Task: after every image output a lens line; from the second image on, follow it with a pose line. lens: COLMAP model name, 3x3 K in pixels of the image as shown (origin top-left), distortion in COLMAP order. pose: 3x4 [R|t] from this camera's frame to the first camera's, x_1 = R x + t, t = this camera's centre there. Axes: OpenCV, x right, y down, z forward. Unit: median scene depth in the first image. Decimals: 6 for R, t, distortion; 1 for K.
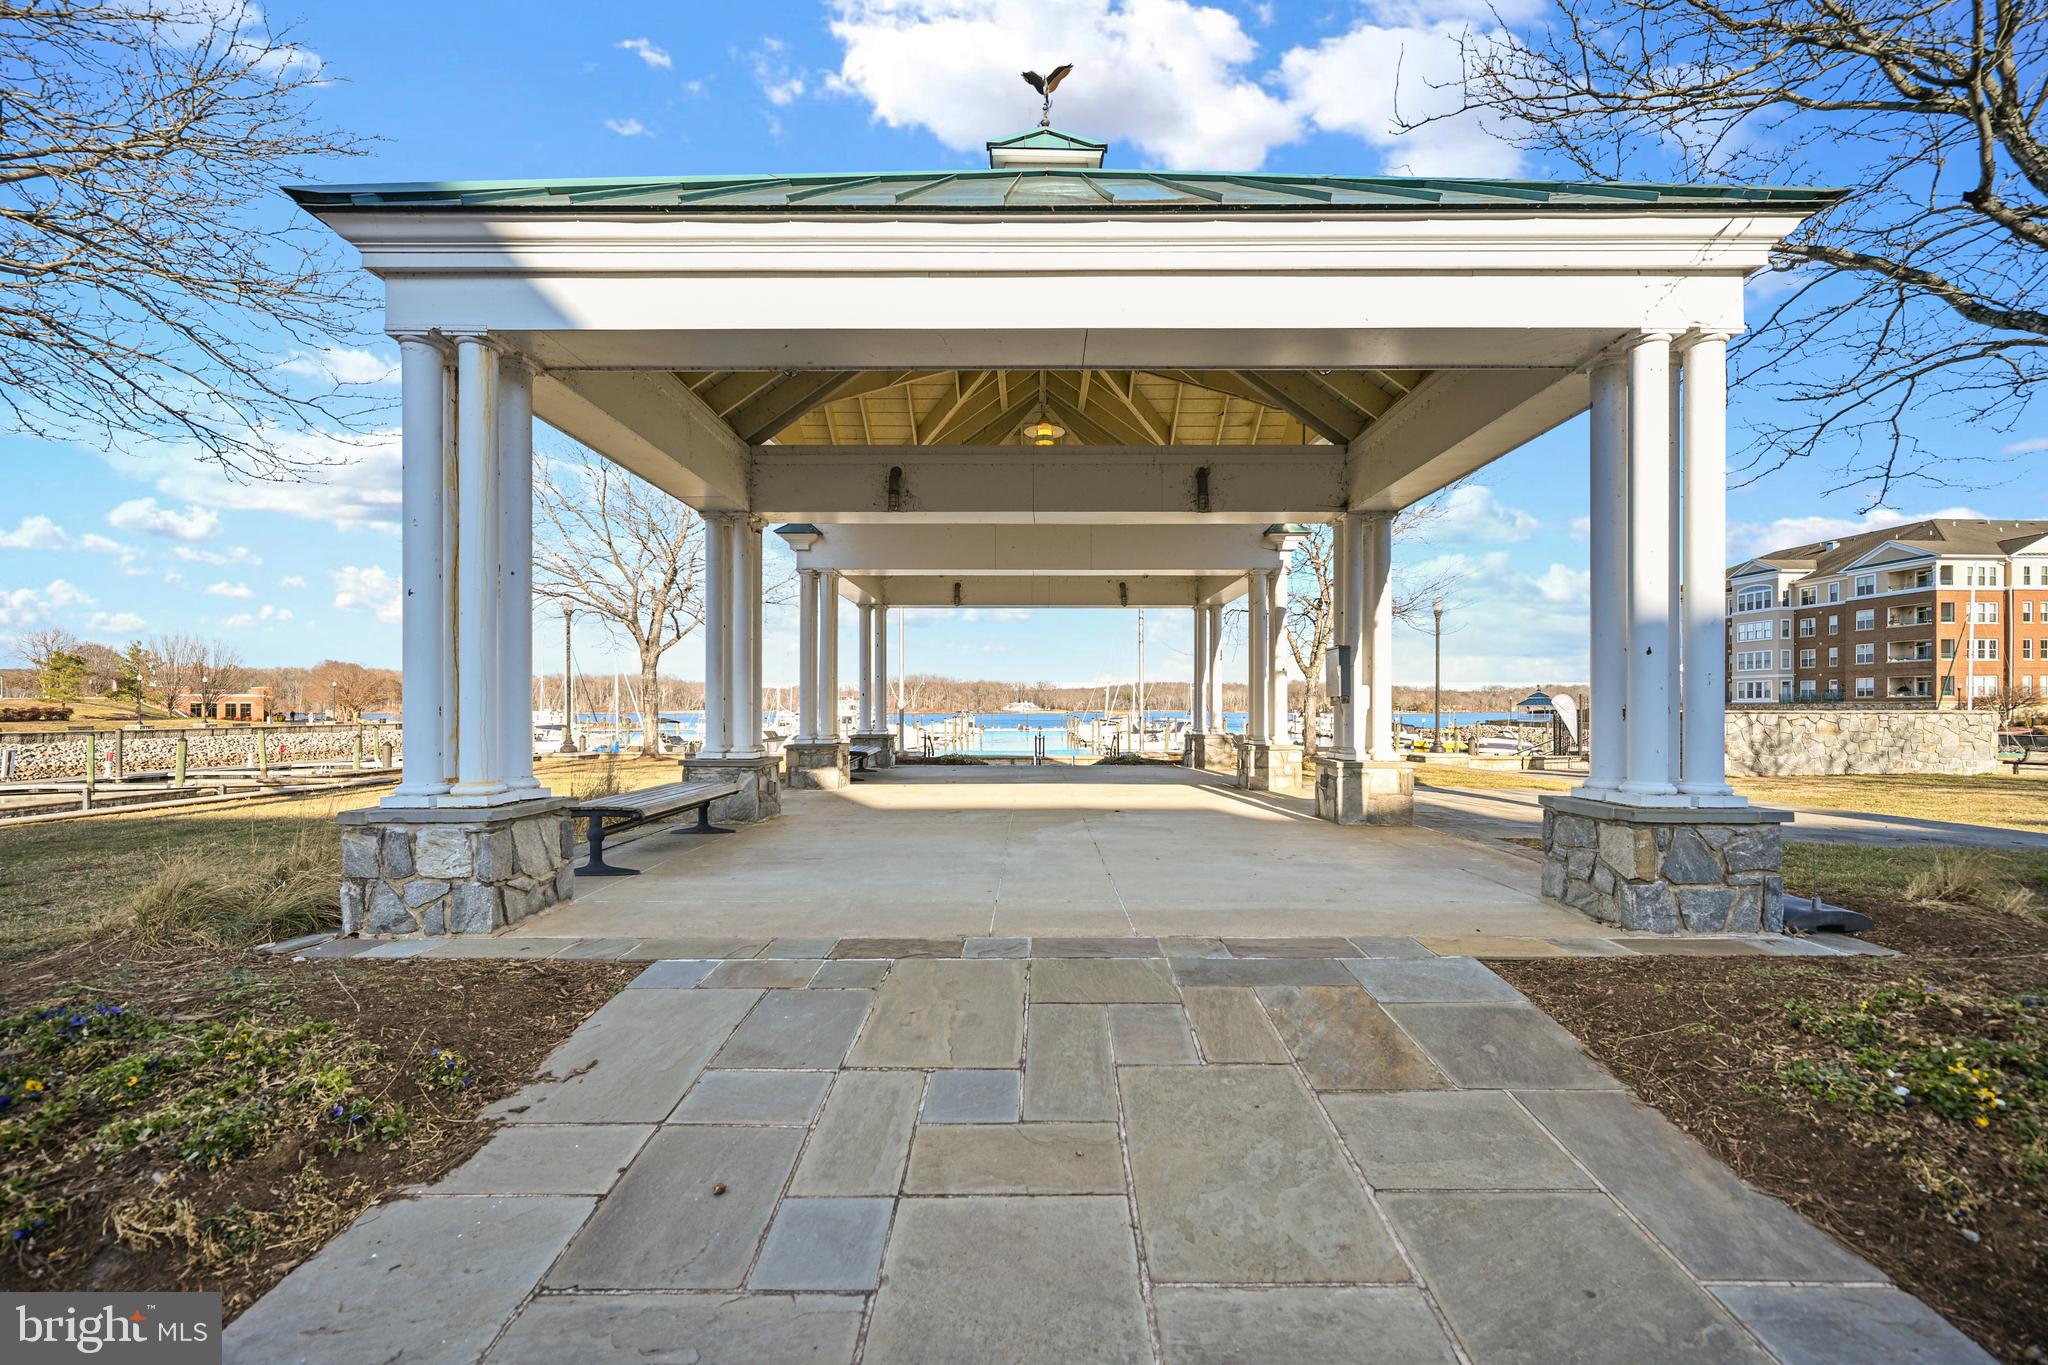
lens RADIAL K [[815.4, 0, 1008.8], [0, 815.4, 699.9], [0, 0, 1]] dist [-0.000956, 0.000721]
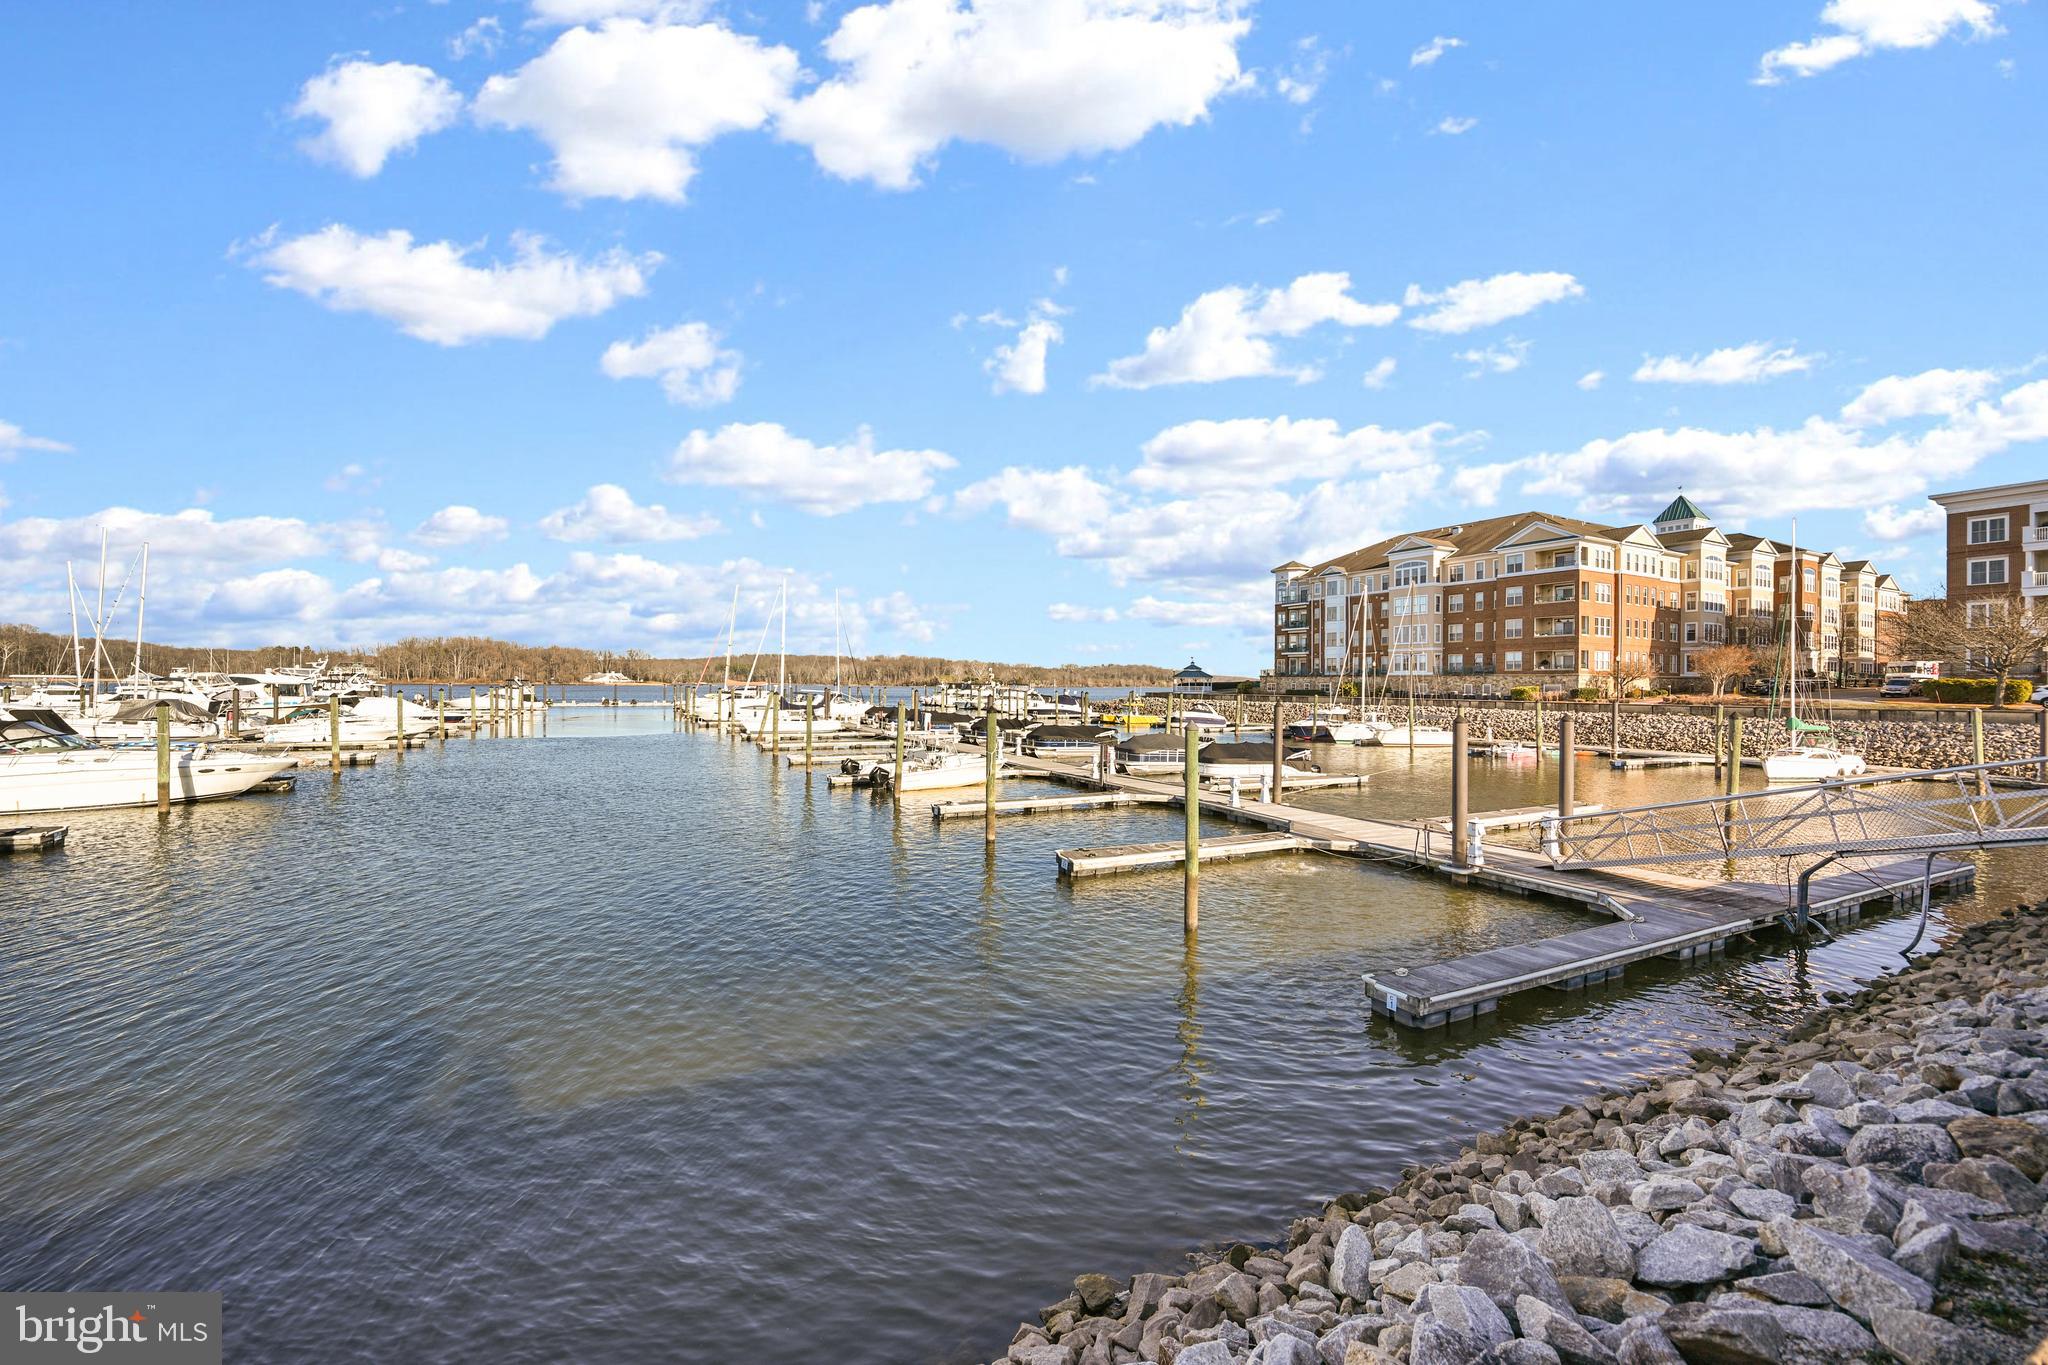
lens RADIAL K [[815.4, 0, 1019.2], [0, 815.4, 679.7], [0, 0, 1]] dist [-0.000956, 0.000721]
pose [[0.885258, 0.009734, 0.464999, 0.000511], [-0.012902, 0.999910, 0.003630, 0.012561], [-0.464921, -0.009213, 0.885304, 0.337897]]
